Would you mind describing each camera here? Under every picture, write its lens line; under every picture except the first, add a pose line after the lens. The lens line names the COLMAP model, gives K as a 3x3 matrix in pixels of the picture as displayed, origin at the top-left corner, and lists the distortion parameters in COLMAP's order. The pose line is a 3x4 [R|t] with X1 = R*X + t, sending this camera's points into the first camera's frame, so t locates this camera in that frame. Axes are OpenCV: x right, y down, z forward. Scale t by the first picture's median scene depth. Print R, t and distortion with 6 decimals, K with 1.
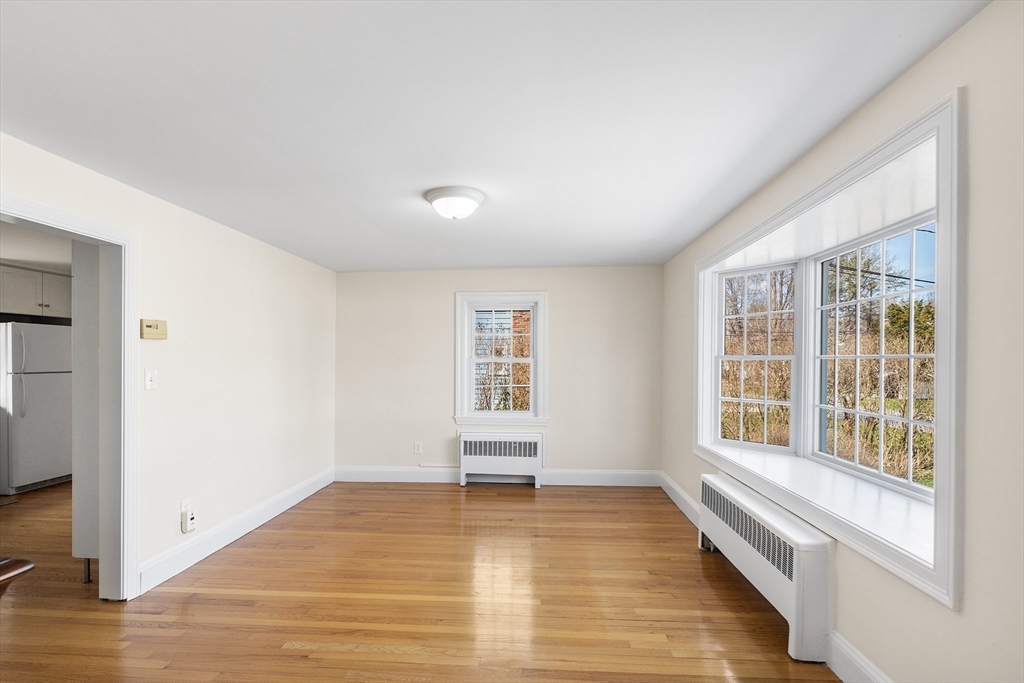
lens RADIAL K [[464.5, 0, 510.5], [0, 464.5, 365.3], [0, 0, 1]] dist [-0.001746, 0.000112]
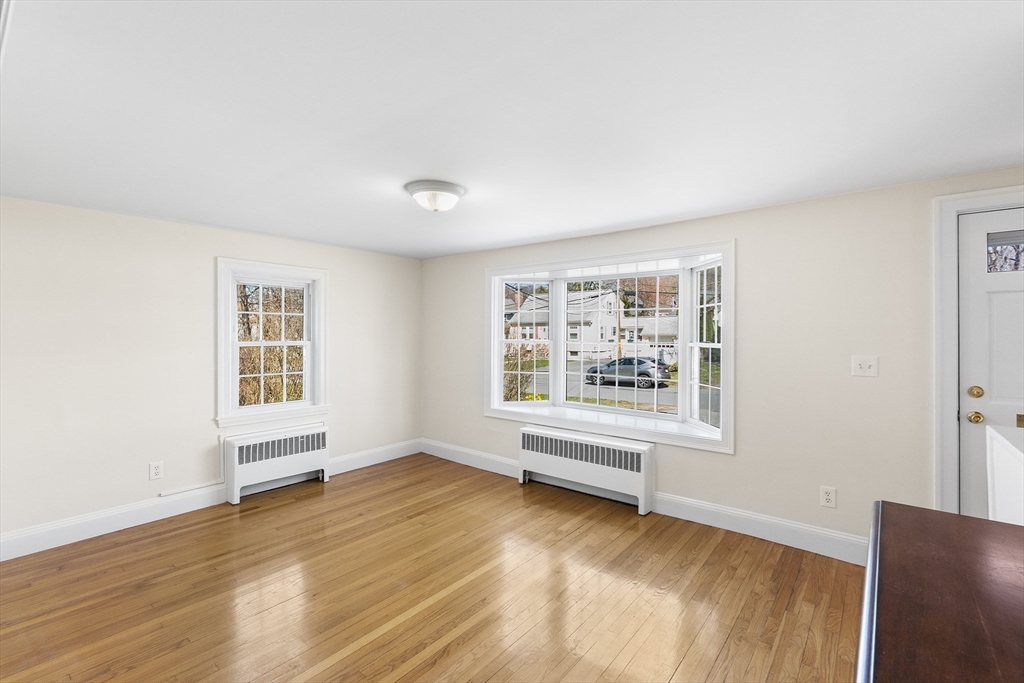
lens RADIAL K [[454.4, 0, 513.8], [0, 454.4, 334.0], [0, 0, 1]] dist [-0.000250, 0.000199]
pose [[0.568547, 0.002085, 0.822648, -0.480286], [0.001986, 0.999990, -0.003907, -0.026051], [-0.822649, 0.003855, 0.568537, 0.175589]]
